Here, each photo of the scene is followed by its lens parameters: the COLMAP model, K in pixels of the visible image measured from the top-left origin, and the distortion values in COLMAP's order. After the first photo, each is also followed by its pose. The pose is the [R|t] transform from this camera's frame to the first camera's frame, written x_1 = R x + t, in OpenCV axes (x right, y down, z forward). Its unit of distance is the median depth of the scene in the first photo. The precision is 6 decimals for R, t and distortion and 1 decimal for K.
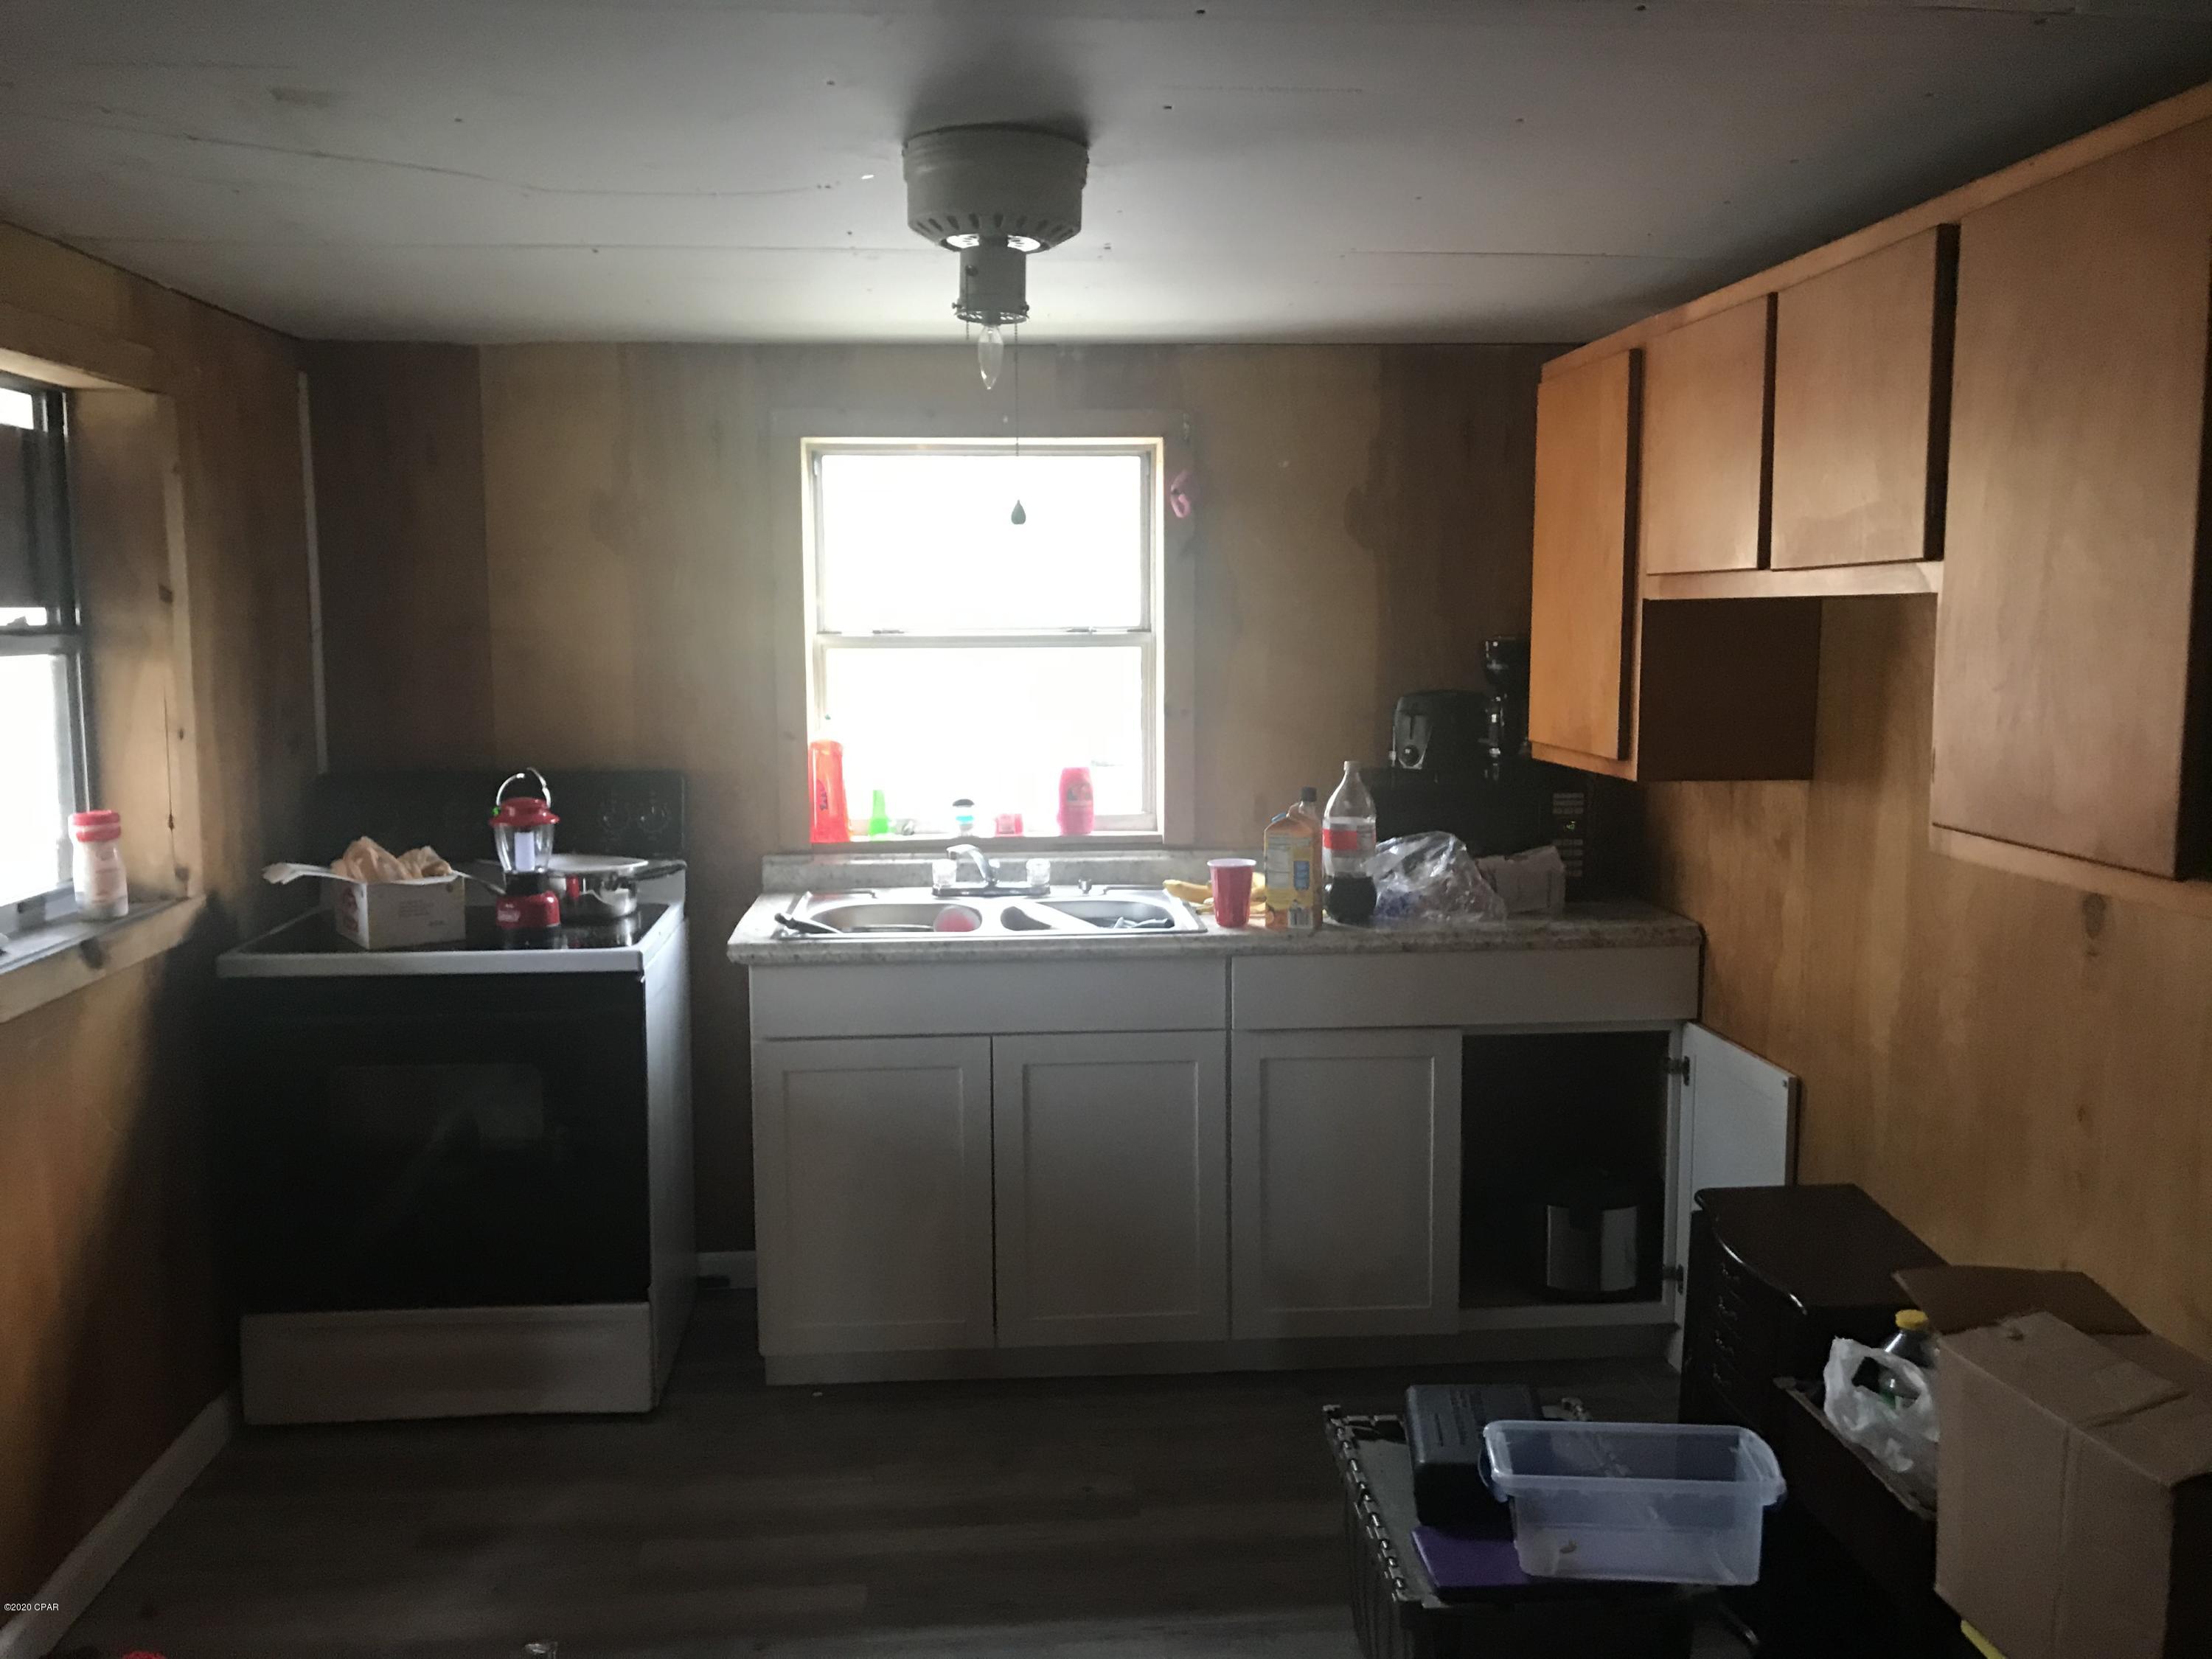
lens RADIAL K [[1765.5, 0, 1105.3], [0, 1765.5, 831.4], [0, 0, 1]] dist [0.002074, 0.003045]
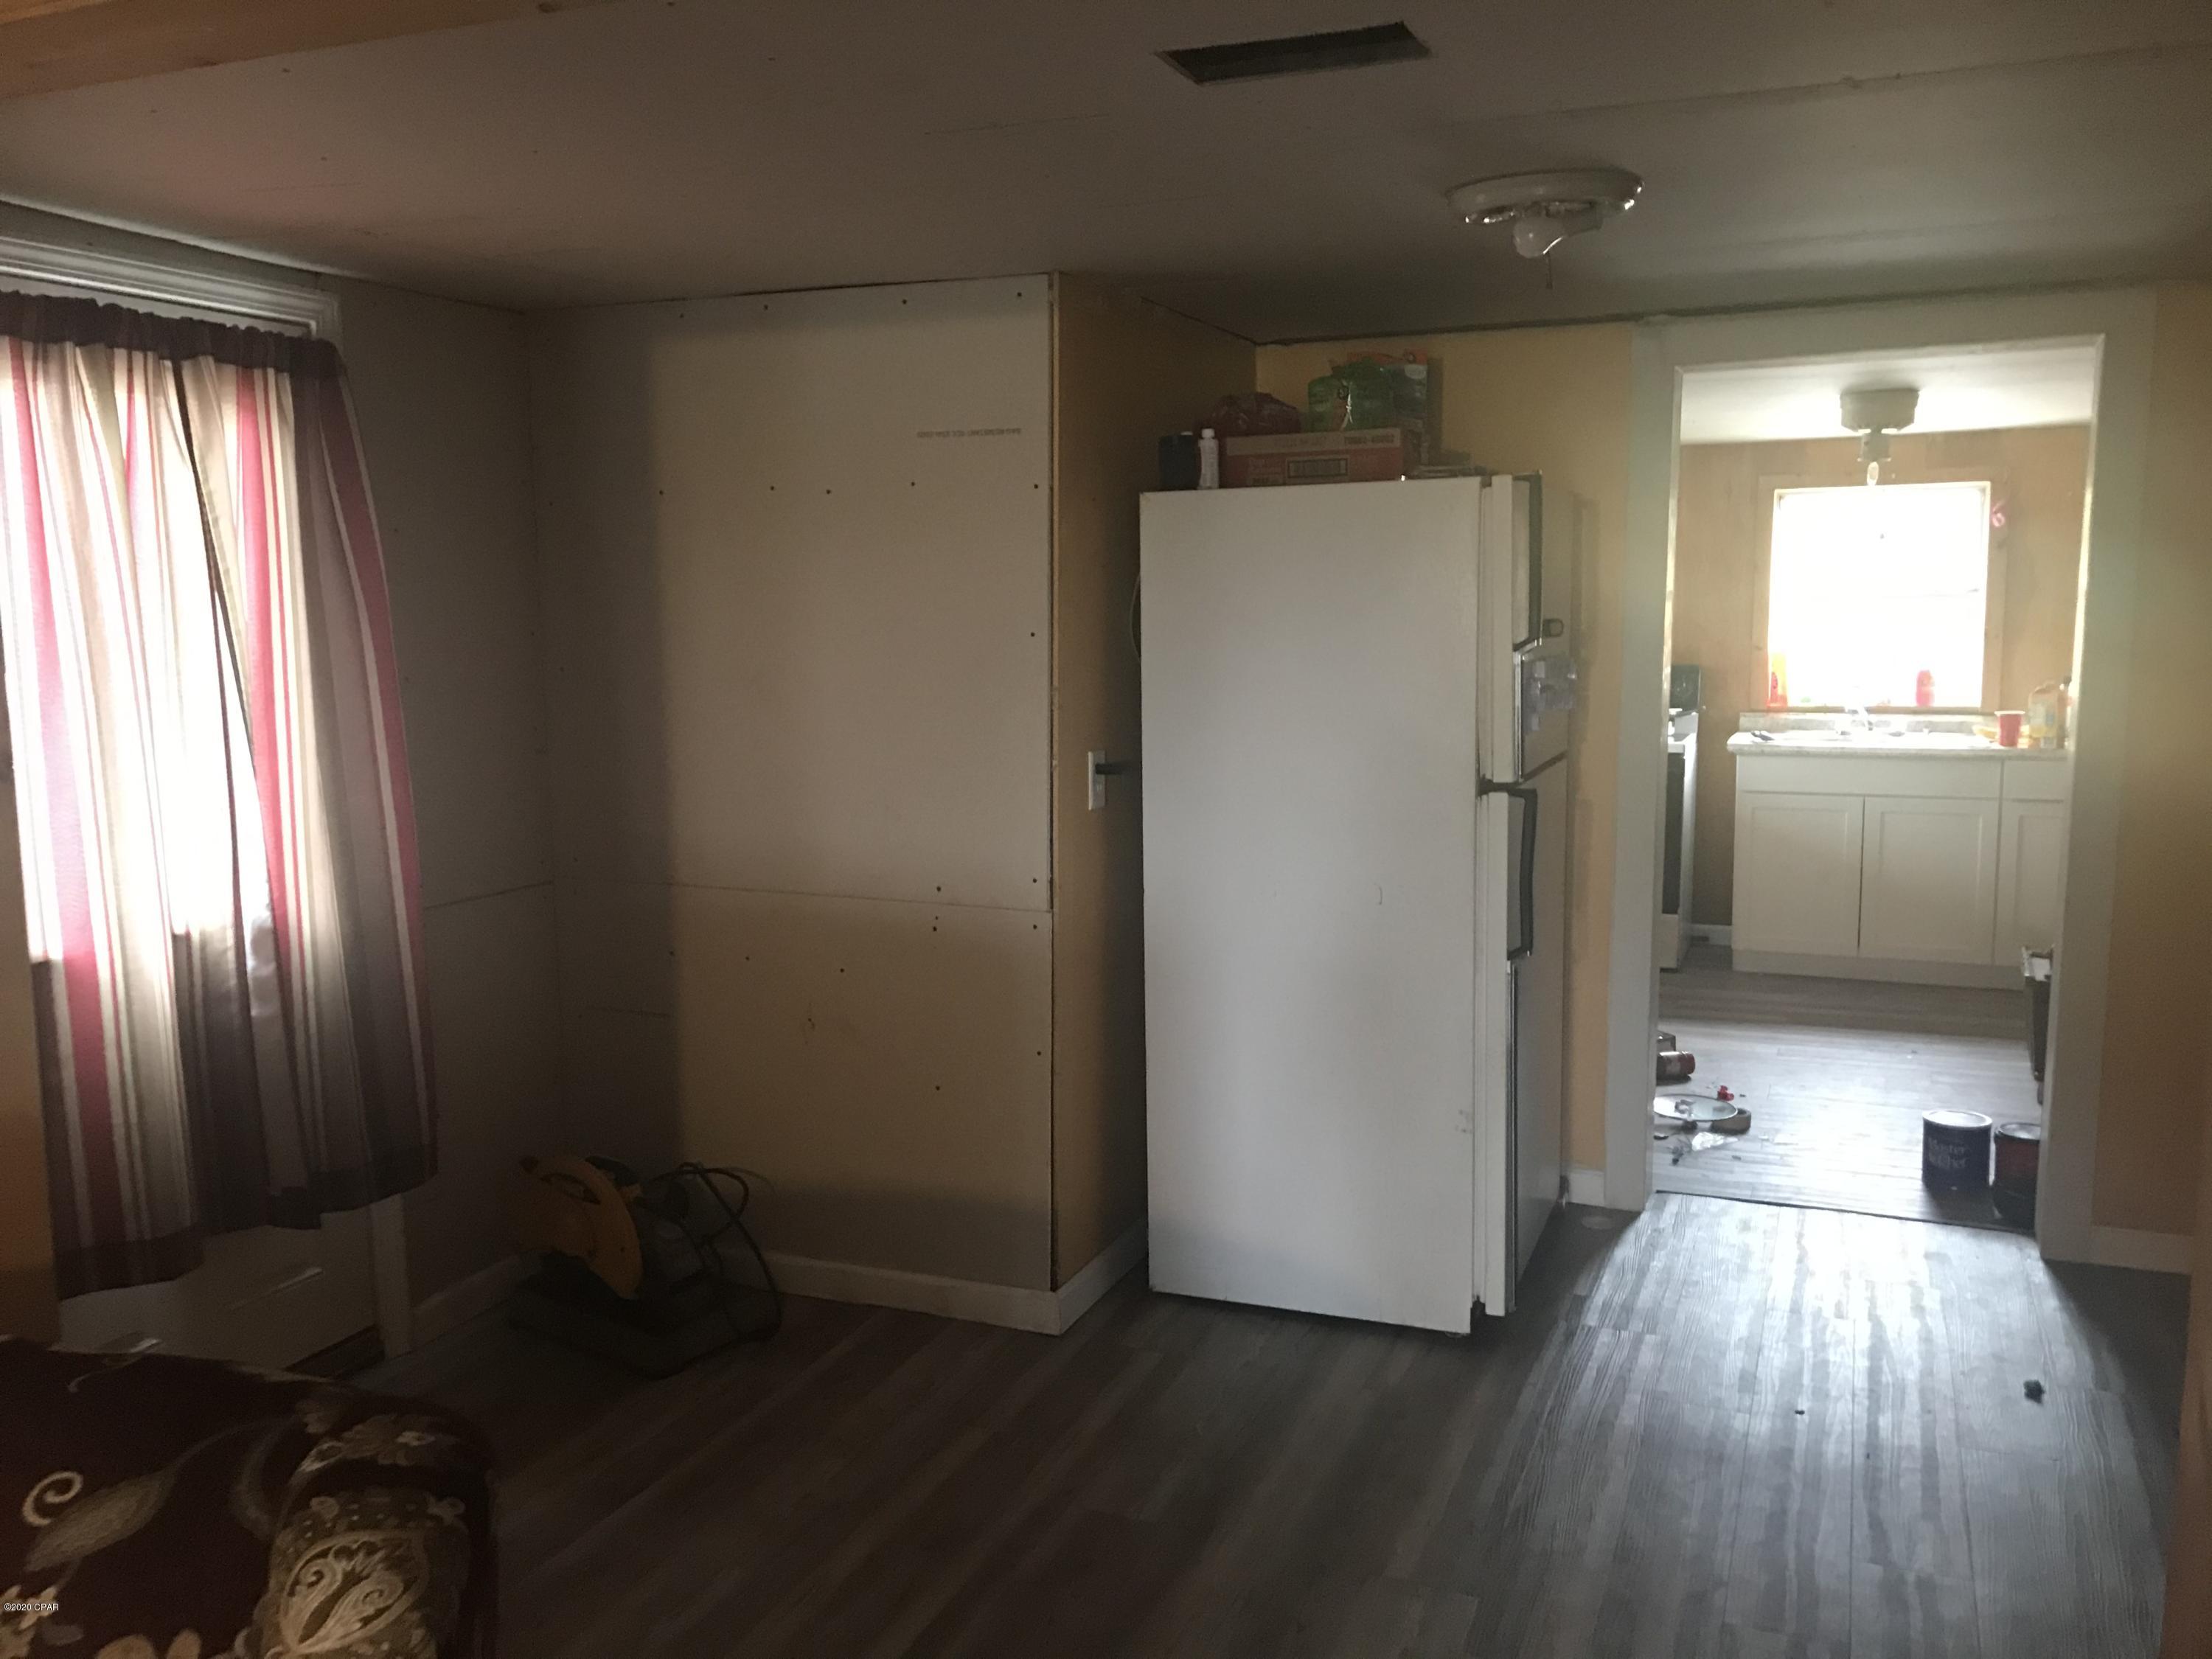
lens RADIAL K [[1765.5, 0, 1096.4], [0, 1765.5, 839.4], [0, 0, 1]] dist [0.002074, 0.003045]
pose [[0.878306, 0.054716, -0.474958, 0.114017], [-0.049844, 0.998495, 0.022856, 0.151661], [0.475494, 0.003599, 0.879711, -1.062191]]
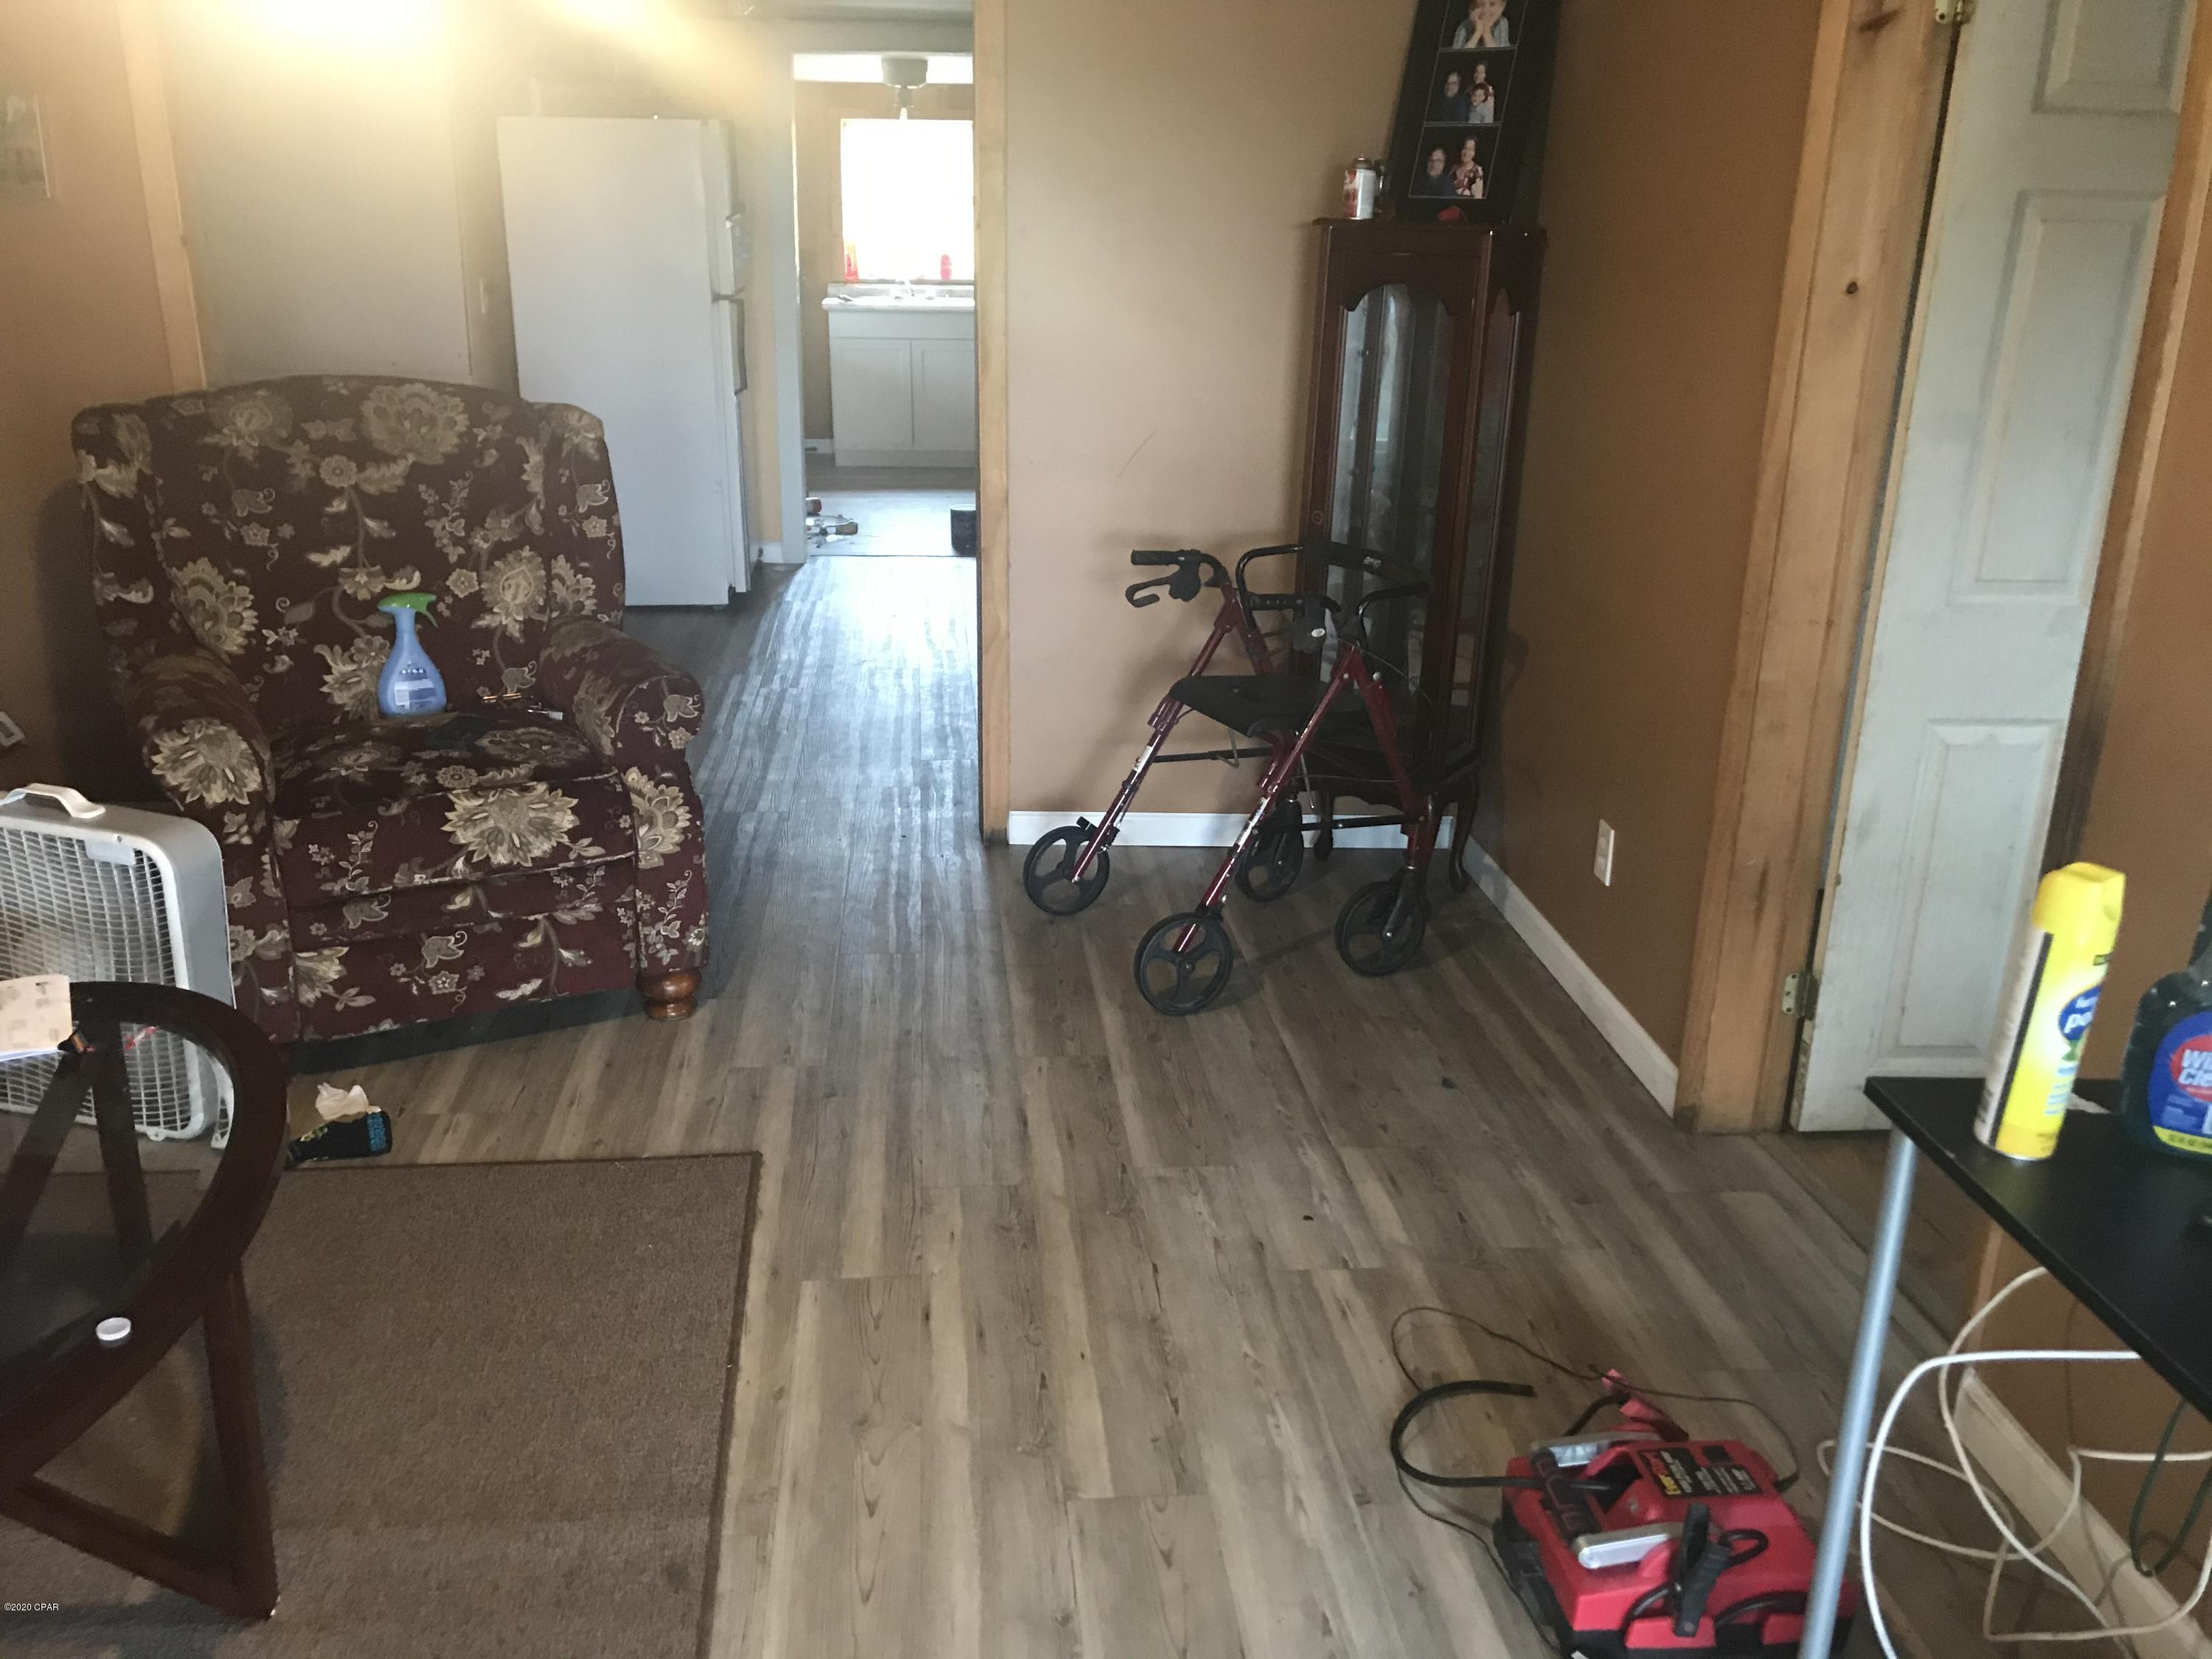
lens RADIAL K [[1765.5, 0, 1100.7], [0, 1765.5, 820.4], [0, 0, 1]] dist [0.002074, 0.003045]
pose [[0.999713, 0.017142, 0.016710, 0.202196], [-0.020224, 0.978264, 0.206377, 0.268275], [-0.012809, -0.206656, 0.978330, -1.920464]]
